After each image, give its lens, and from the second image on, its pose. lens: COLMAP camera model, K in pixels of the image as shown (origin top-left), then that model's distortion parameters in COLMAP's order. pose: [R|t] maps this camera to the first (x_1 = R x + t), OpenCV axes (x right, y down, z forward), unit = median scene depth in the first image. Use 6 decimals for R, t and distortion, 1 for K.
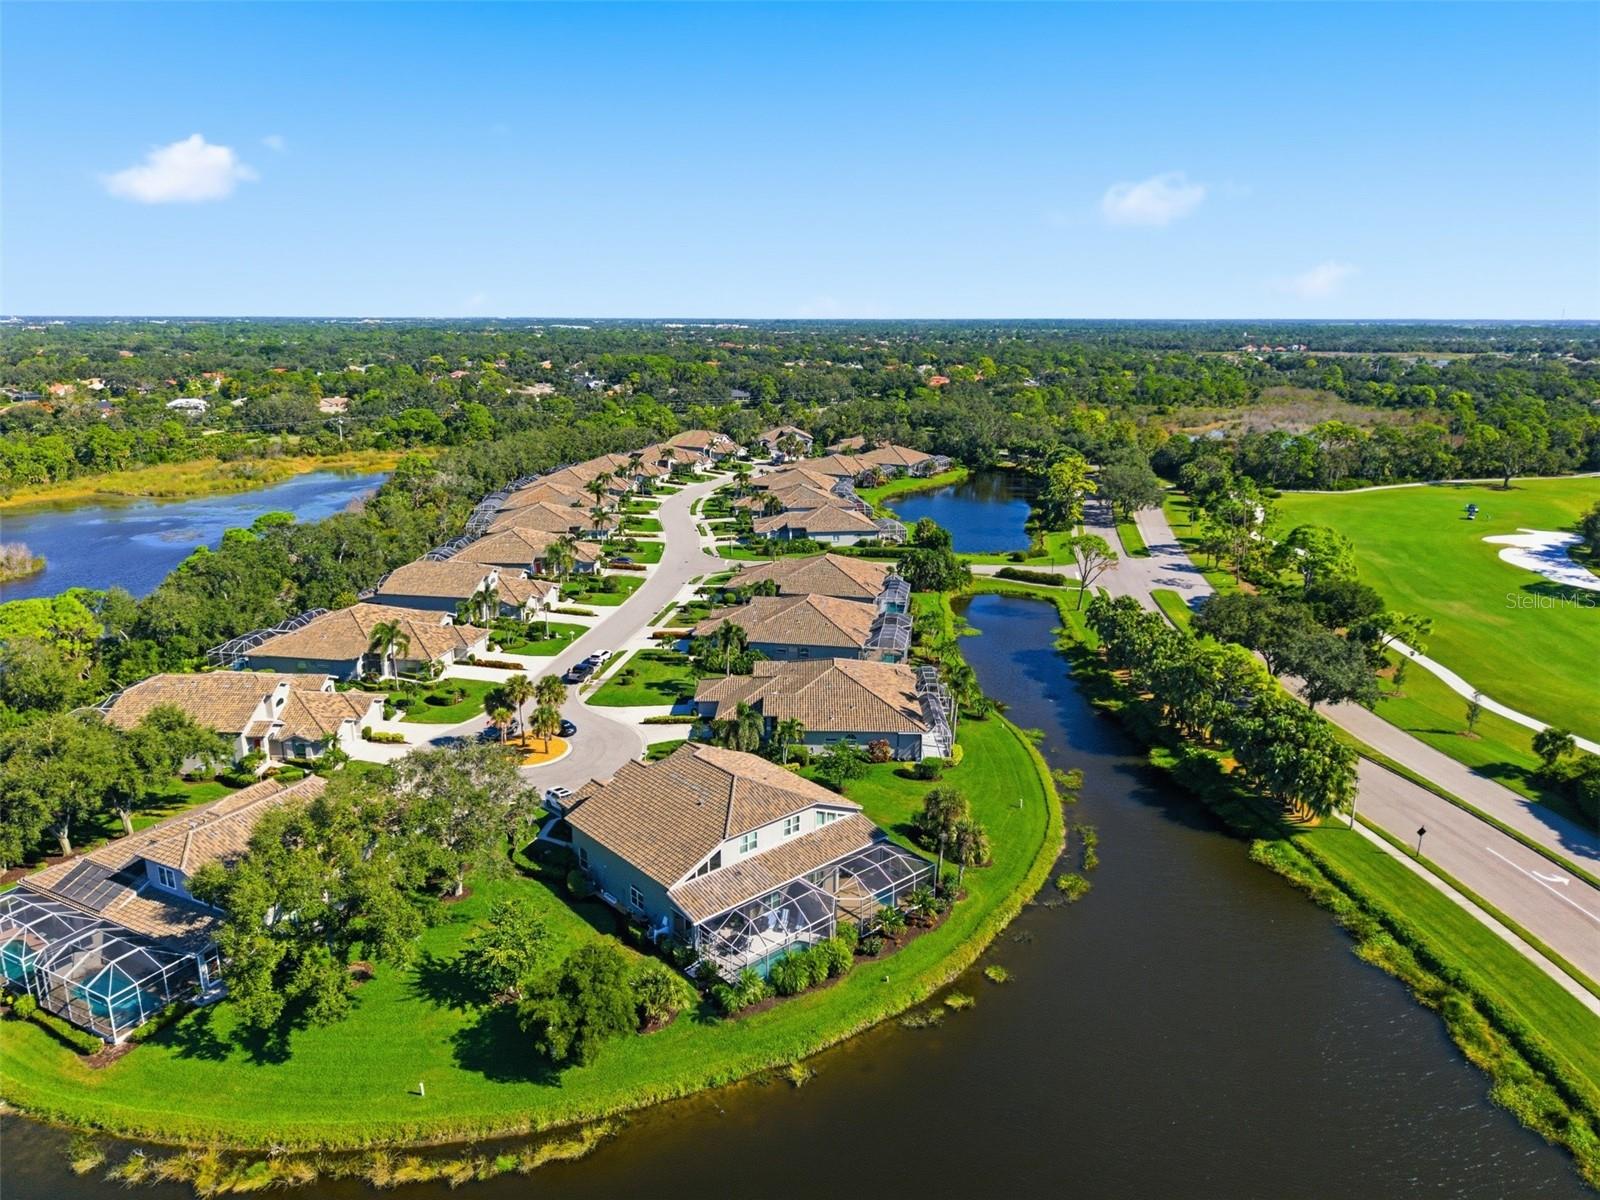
lens RADIAL K [[1063.3, 0, 794.9], [0, 1063.3, 602.0], [0, 0, 1]] dist [0.048001, -0.051610]
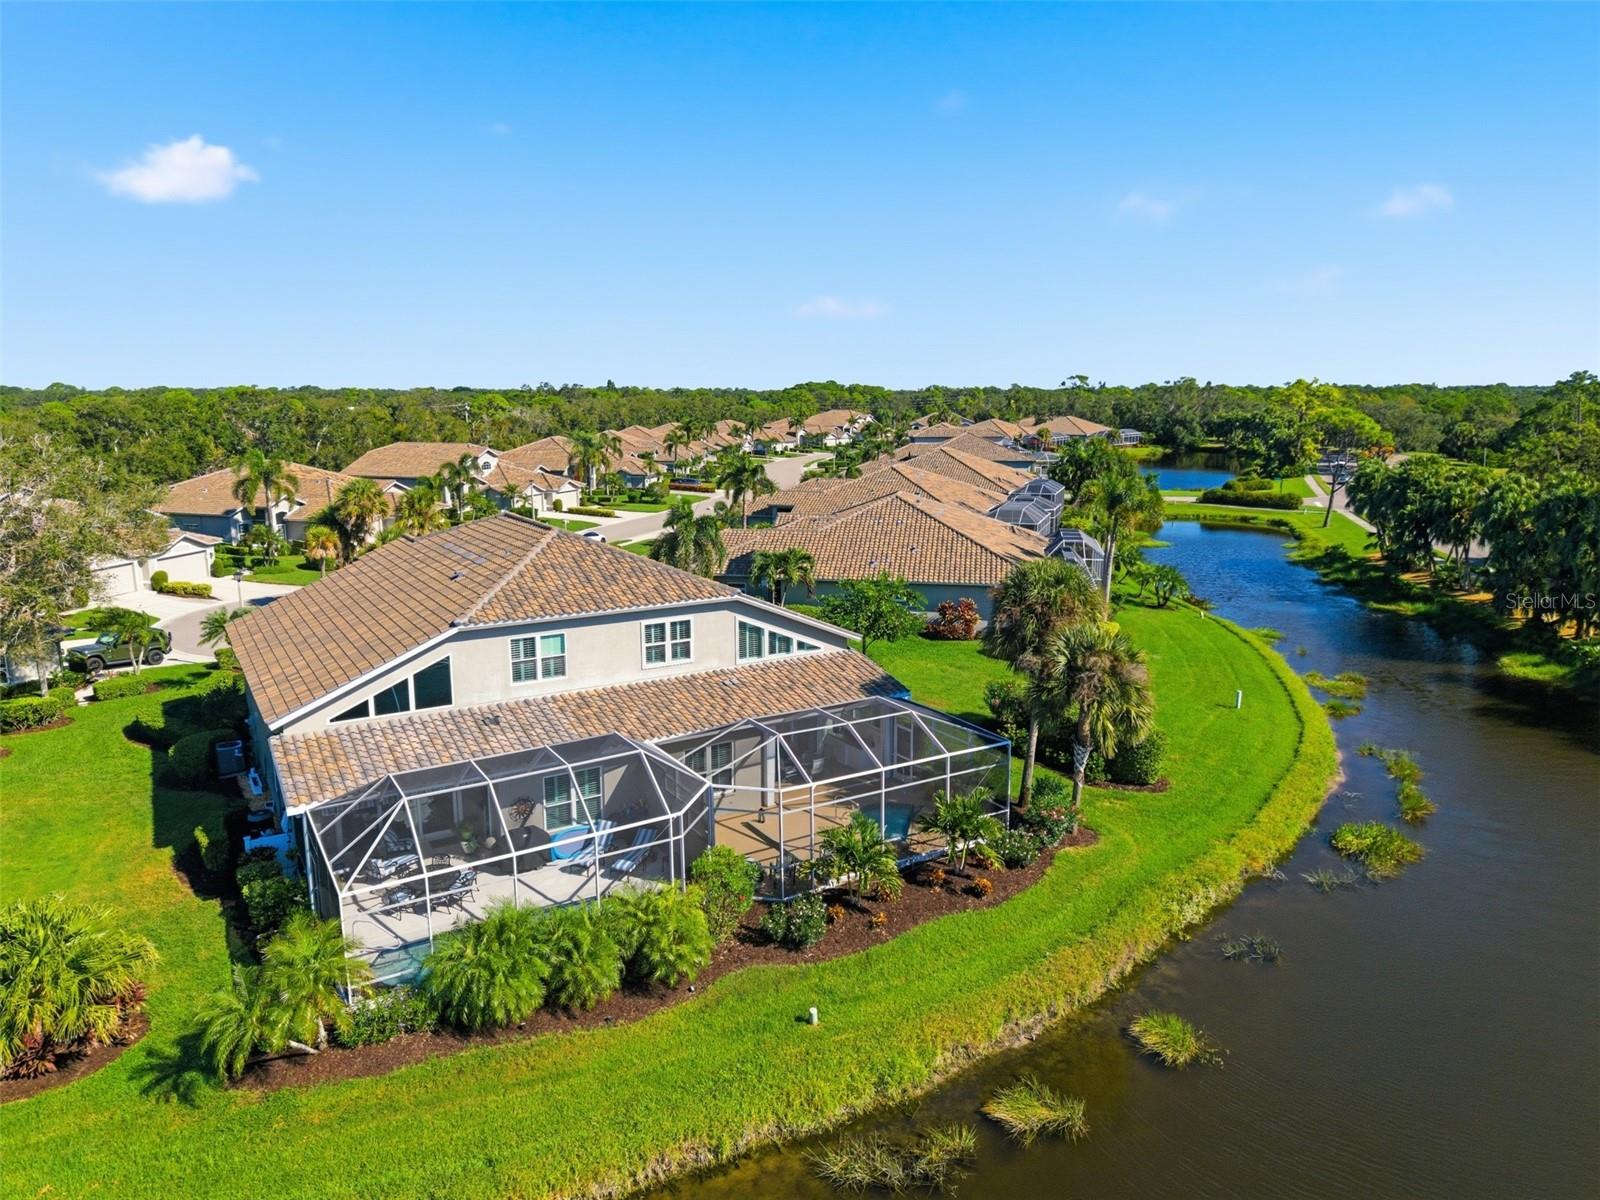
lens RADIAL K [[1063.3, 0, 794.9], [0, 1063.3, 602.0], [0, 0, 1]] dist [0.048001, -0.051610]
pose [[0.984576, 0.028943, -0.172547, 0.105837], [-0.040229, 0.997248, -0.062276, 0.195888], [0.170269, 0.068257, 0.983031, 0.530688]]
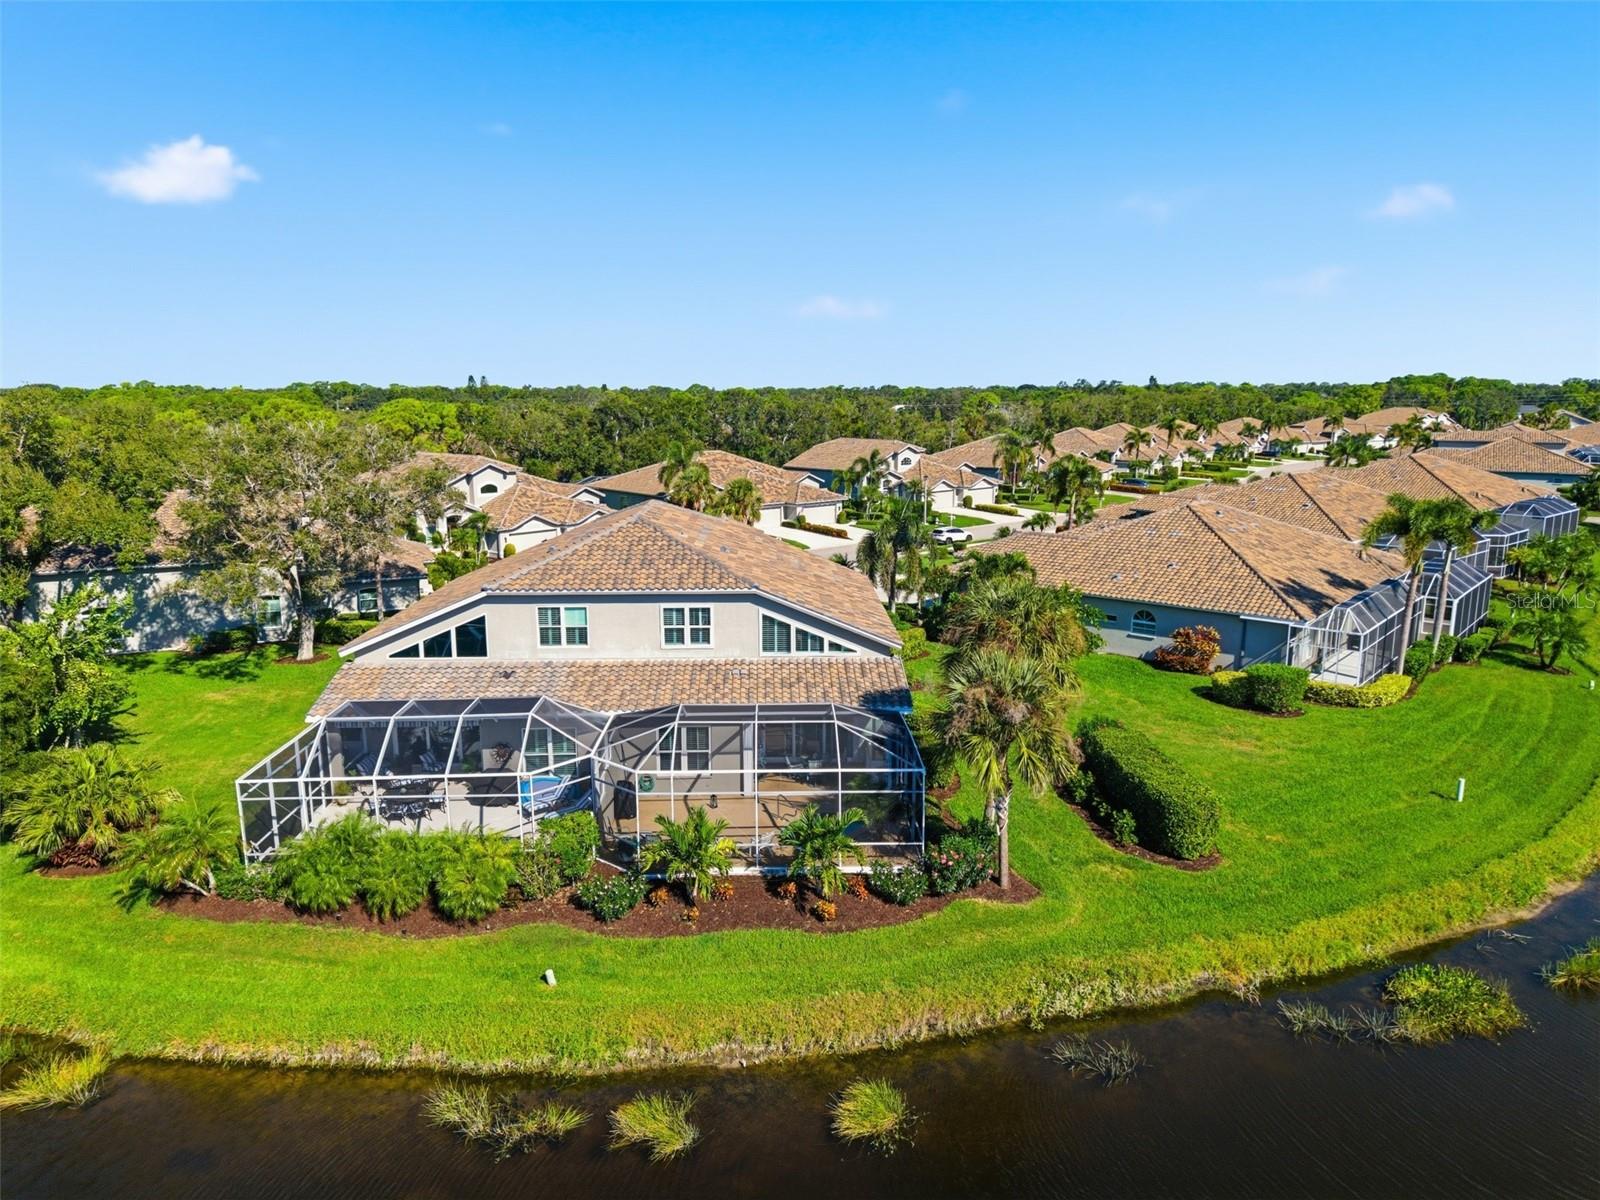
lens RADIAL K [[1063.3, 0, 794.9], [0, 1063.3, 602.0], [0, 0, 1]] dist [0.048001, -0.051610]
pose [[0.765405, 0.118807, -0.632487, 0.280148], [-0.159330, 0.987198, -0.007377, 0.175872], [0.623513, 0.106421, 0.774536, 0.608627]]
